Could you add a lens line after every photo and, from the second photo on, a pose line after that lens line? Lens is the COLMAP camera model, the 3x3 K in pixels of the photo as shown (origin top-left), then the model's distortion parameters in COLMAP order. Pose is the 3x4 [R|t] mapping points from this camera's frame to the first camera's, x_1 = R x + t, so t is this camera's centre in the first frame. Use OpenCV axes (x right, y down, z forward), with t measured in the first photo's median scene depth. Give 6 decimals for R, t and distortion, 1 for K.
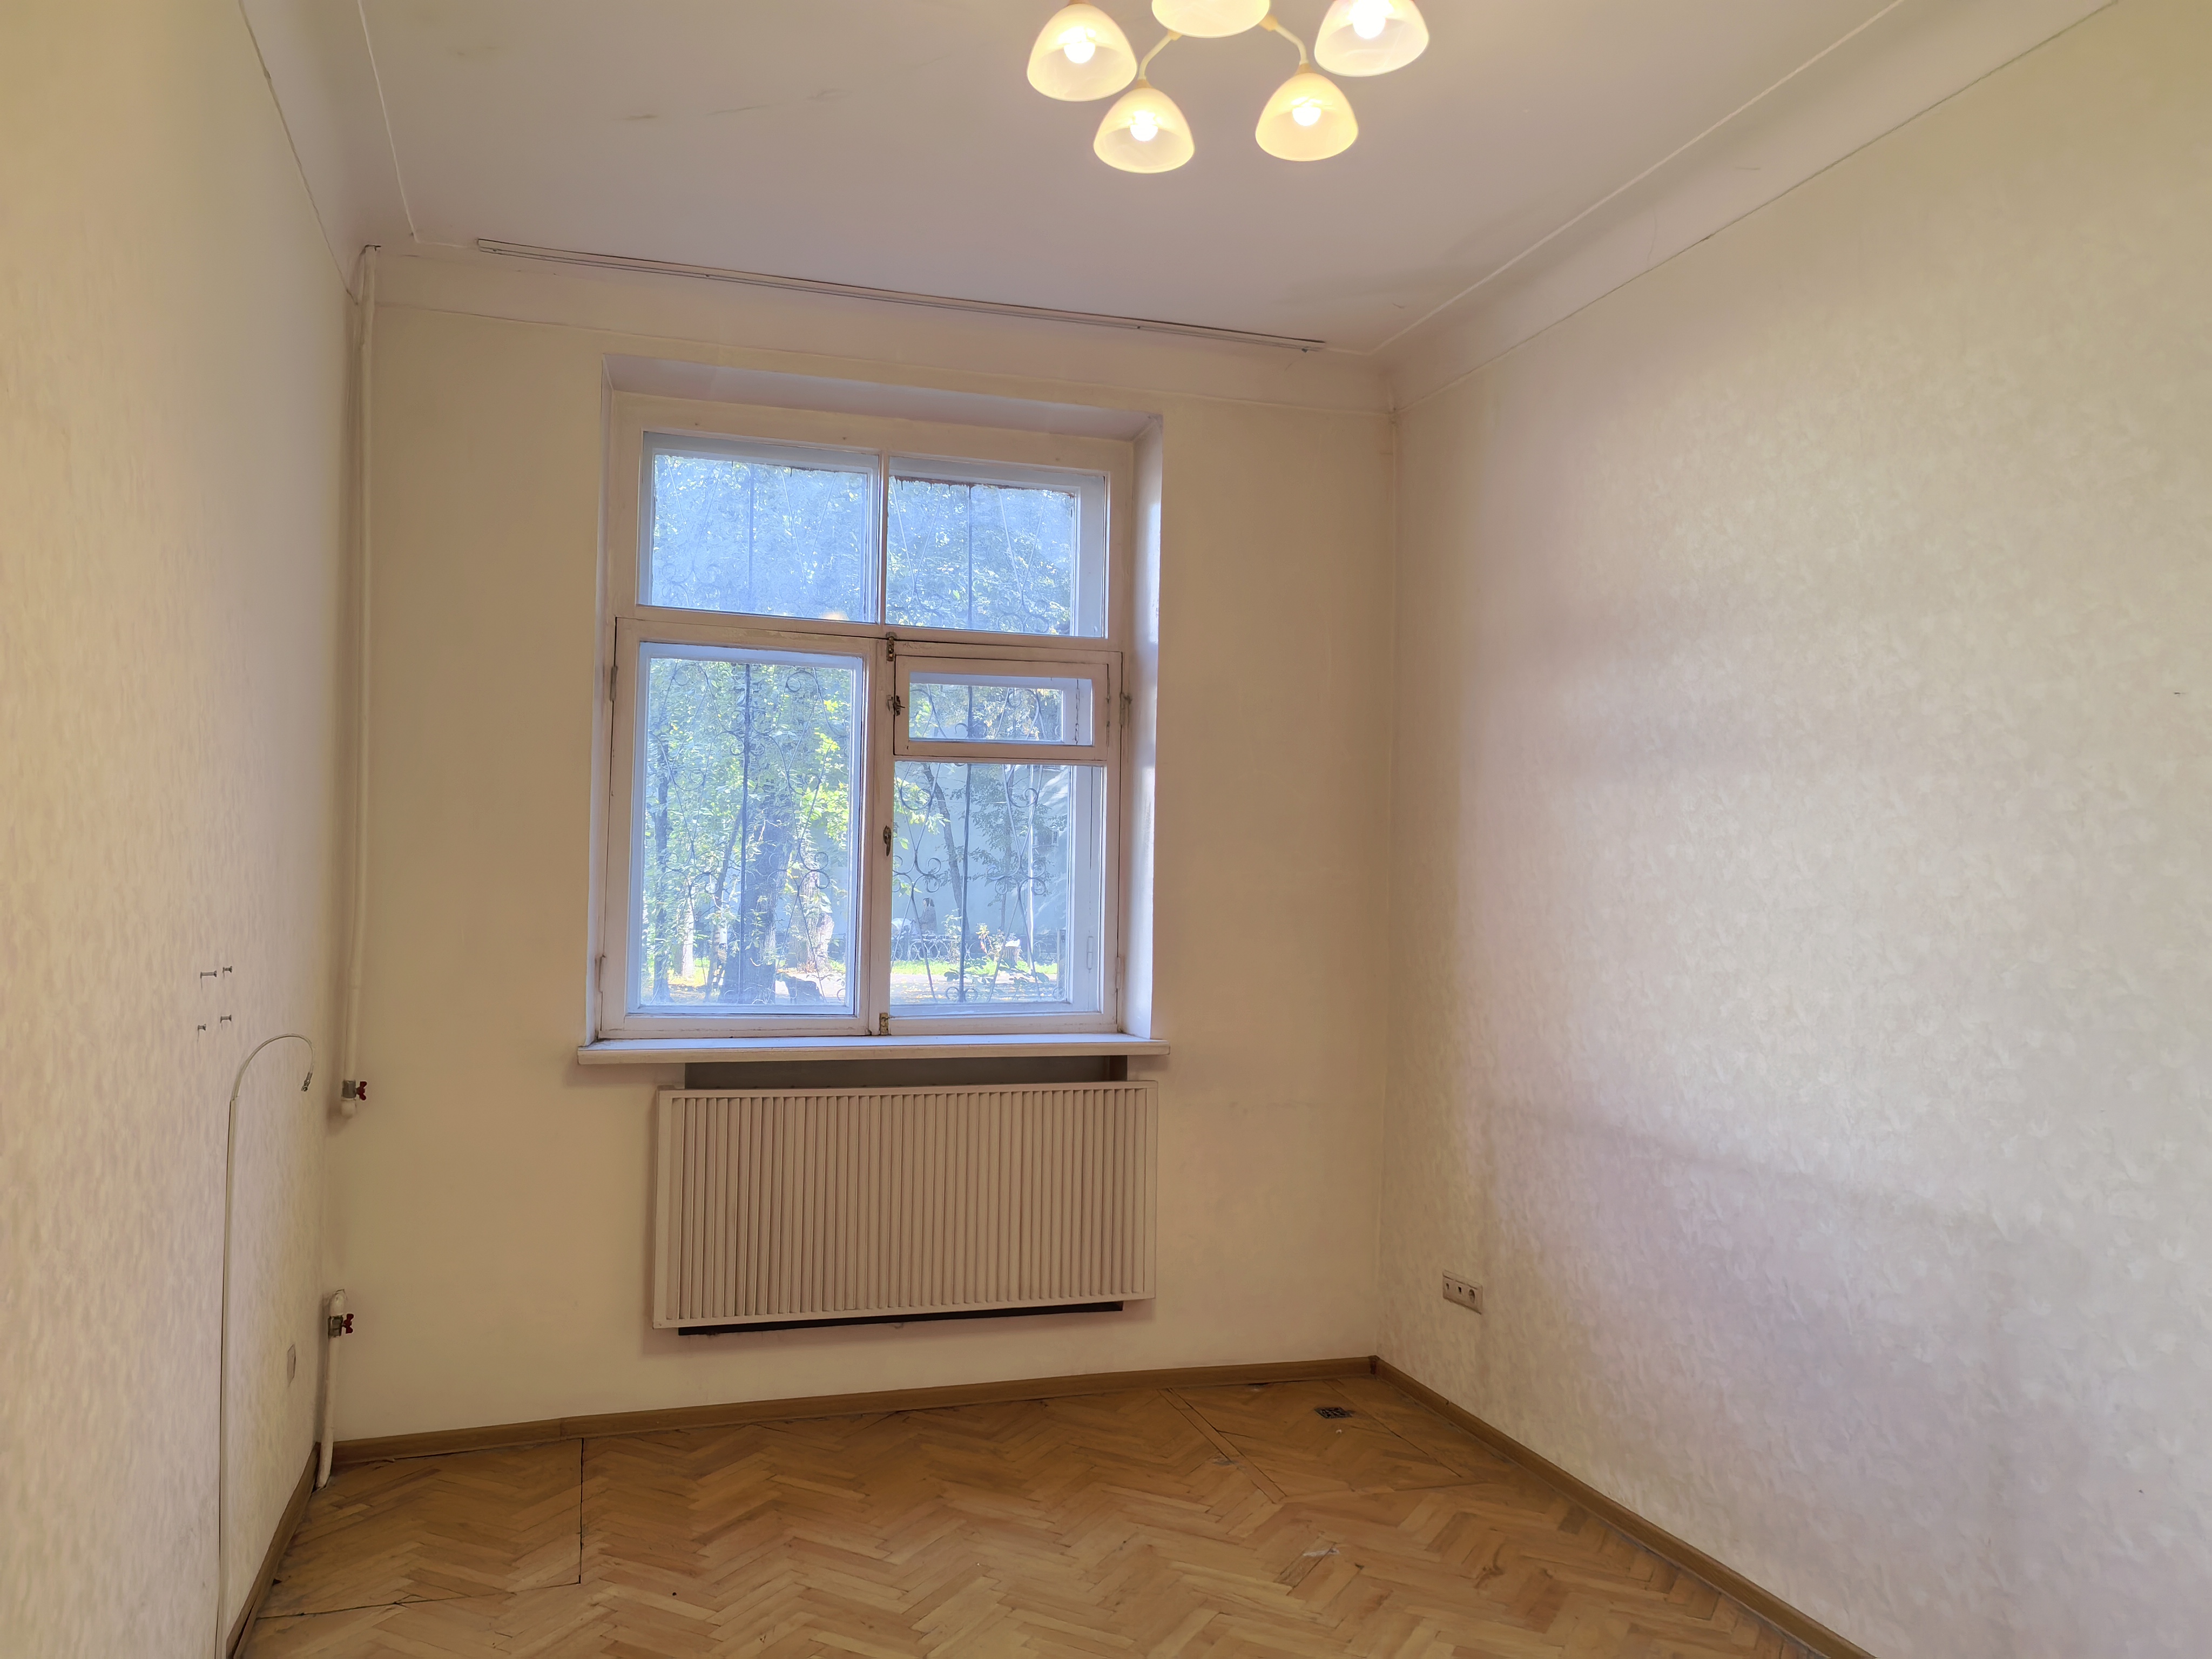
lens RADIAL K [[1681.0, 0, 1101.3], [0, 1681.0, 822.4], [0, 0, 1]] dist [0.021146, 0.019249]
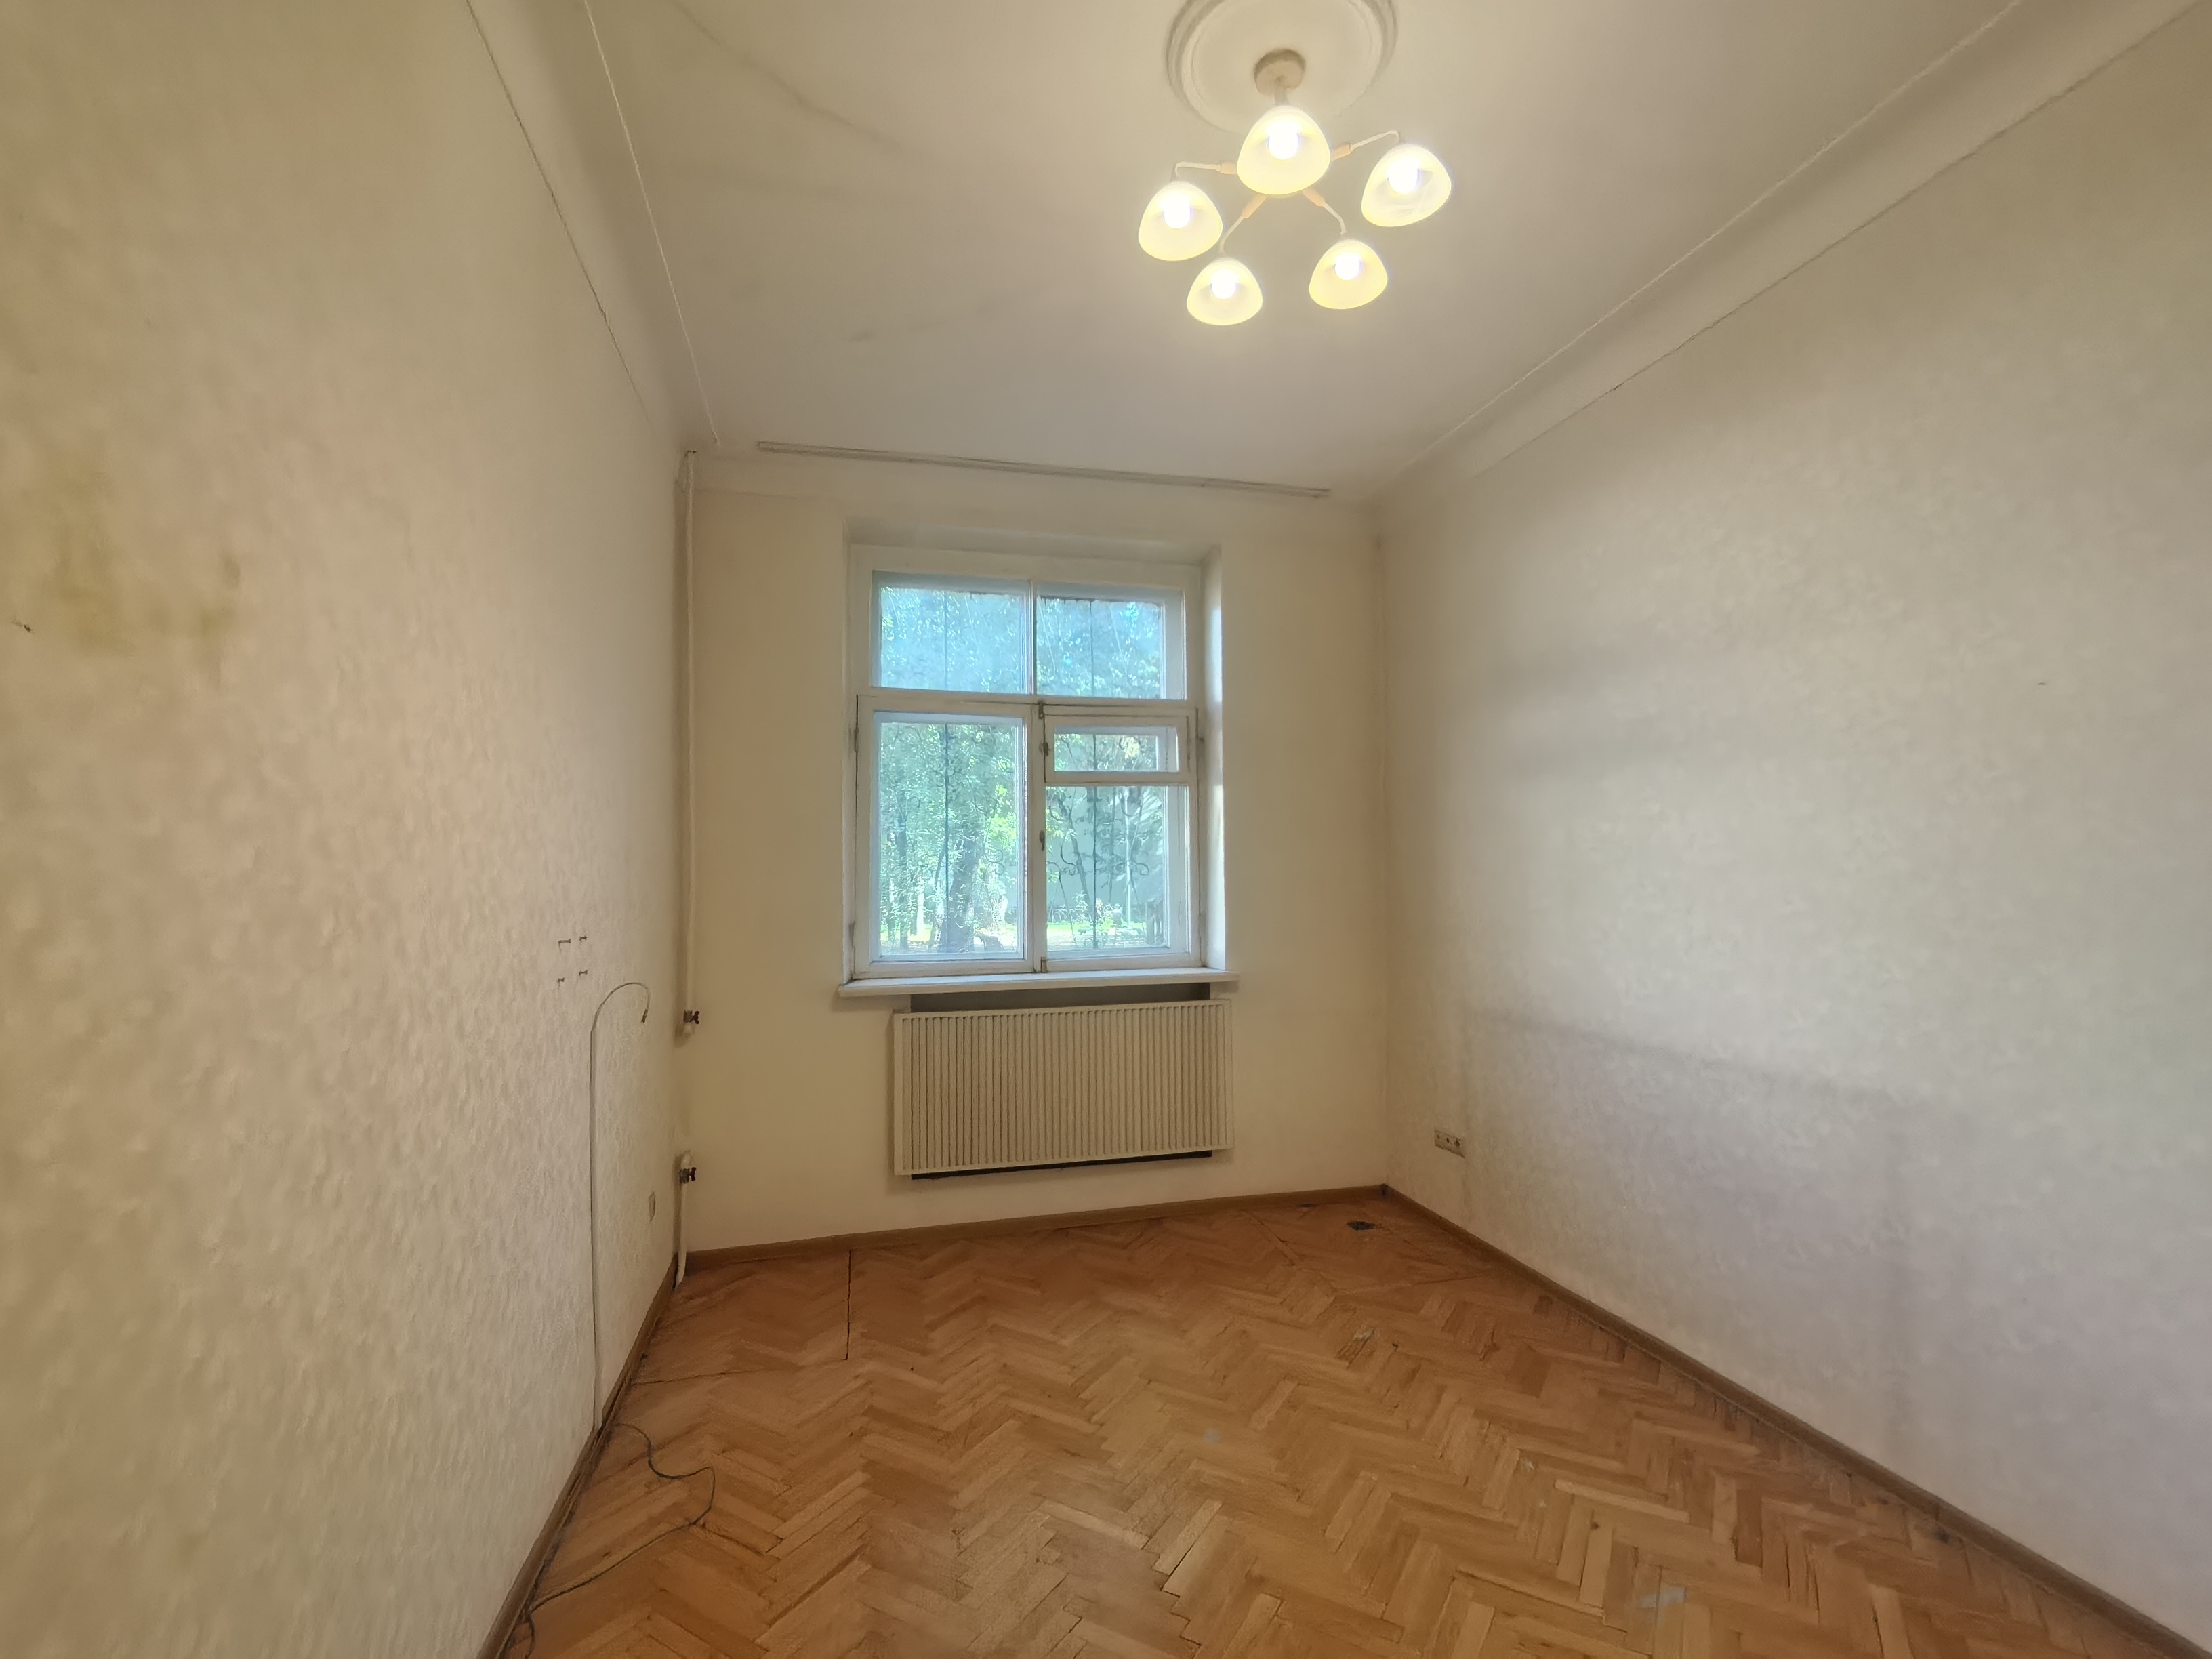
lens RADIAL K [[1020.5, 0, 1118.4], [0, 1020.5, 819.3], [0, 0, 1]] dist [-0.022797, -0.001199]
pose [[0.998394, -0.030452, -0.047777, -0.018990], [0.029650, 0.999409, -0.017413, 0.010752], [0.048279, 0.015968, 0.998706, 0.119673]]
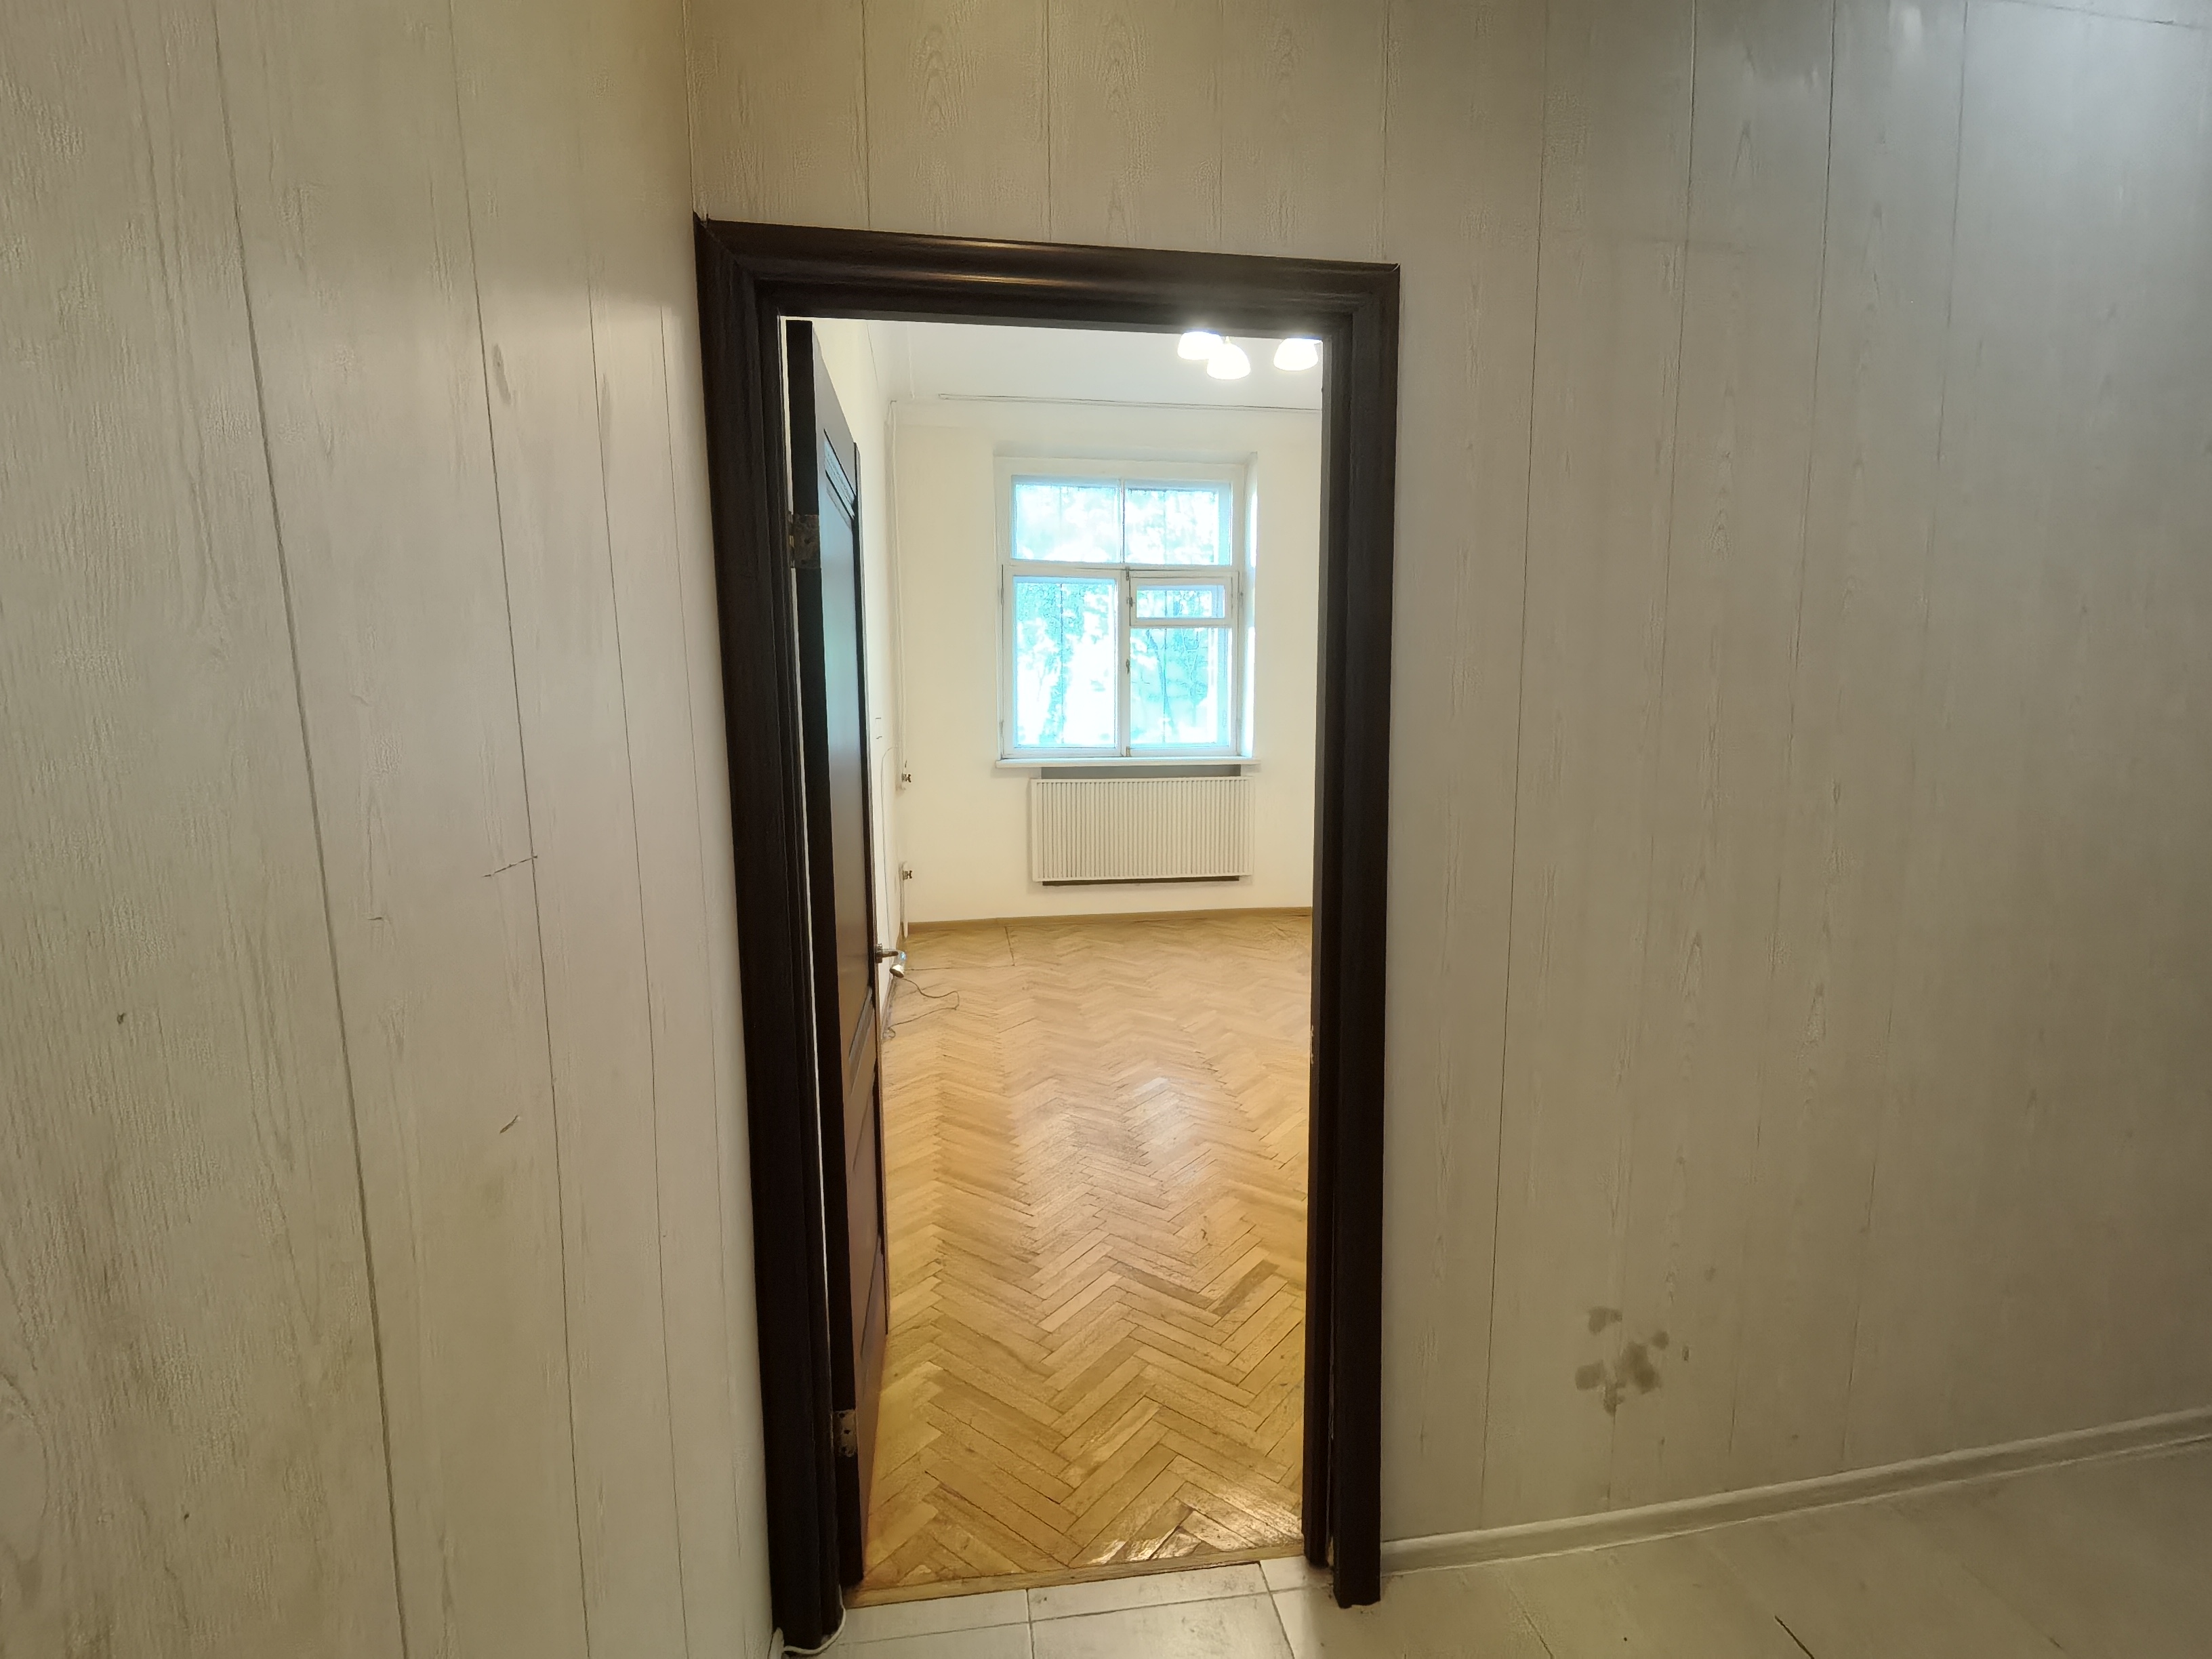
lens RADIAL K [[1020.5, 0, 1104.4], [0, 1020.5, 842.0], [0, 0, 1]] dist [-0.022797, -0.001199]
pose [[0.989134, 0.000926, -0.147014, 0.038238], [0.024242, 0.985264, 0.169312, 0.011626], [0.145004, -0.171036, 0.974536, -0.343808]]
